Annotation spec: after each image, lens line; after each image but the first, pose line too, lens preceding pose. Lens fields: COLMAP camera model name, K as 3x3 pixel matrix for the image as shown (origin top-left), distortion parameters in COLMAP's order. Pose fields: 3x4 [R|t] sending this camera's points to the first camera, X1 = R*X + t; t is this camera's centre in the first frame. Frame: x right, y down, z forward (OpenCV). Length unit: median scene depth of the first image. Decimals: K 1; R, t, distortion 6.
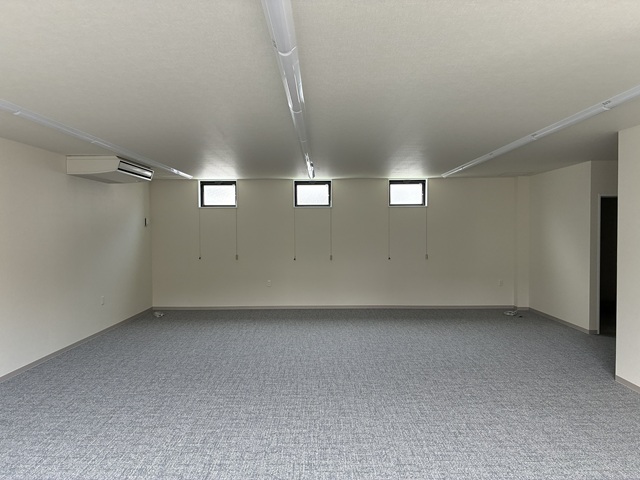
lens RADIAL K [[485.7, 0, 318.5], [0, 485.7, 238.6], [0, 0, 1]] dist [0.033614, -0.036269]
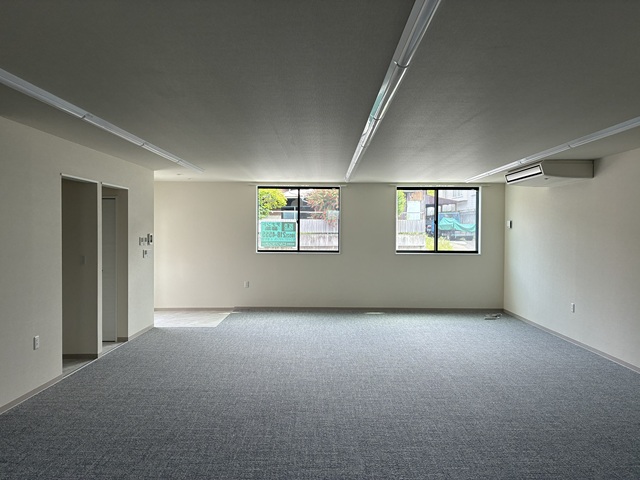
lens RADIAL K [[485.7, 0, 324.1], [0, 485.7, 239.5], [0, 0, 1]] dist [0.033614, -0.036269]
pose [[-0.999963, 0.000695, -0.008576, 0.067963], [0.000364, 0.999254, 0.038614, -0.043719], [0.008596, 0.038609, -0.999217, 2.005509]]
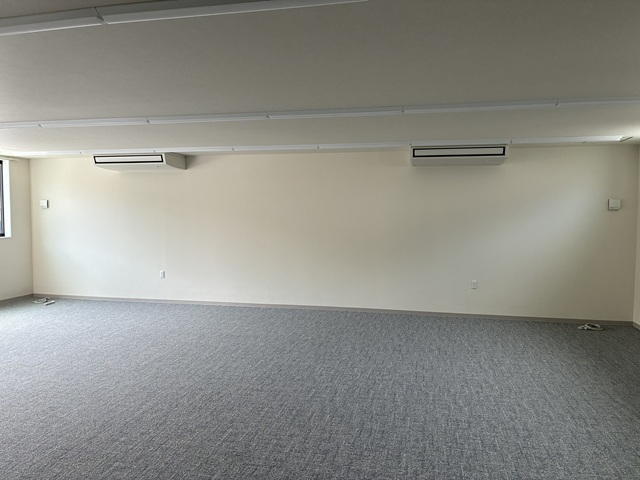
lens RADIAL K [[485.7, 0, 316.7], [0, 485.7, 238.8], [0, 0, 1]] dist [0.033614, -0.036269]
pose [[-0.211051, 0.060124, -0.975624, 0.965737], [-0.022075, 0.997559, 0.066251, -0.041562], [0.977226, 0.035519, -0.209209, 1.450953]]
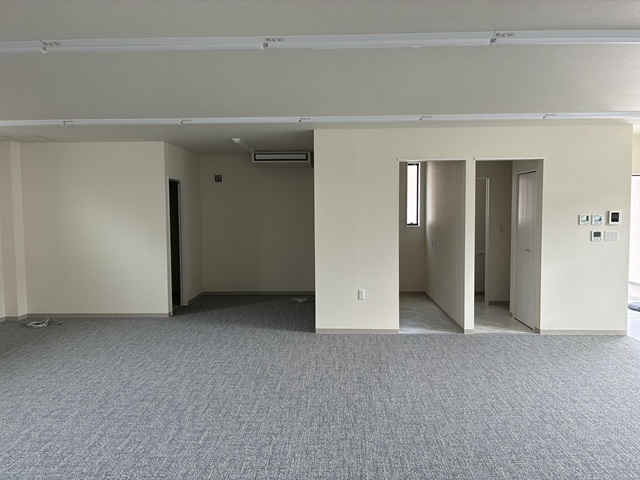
lens RADIAL K [[485.7, 0, 318.1], [0, 485.7, 239.5], [0, 0, 1]] dist [0.033614, -0.036269]
pose [[0.026931, -0.058779, 0.997908, -0.661532], [0.028008, 0.997922, 0.058024, -0.018935], [-0.999245, 0.026387, 0.028521, 1.049775]]
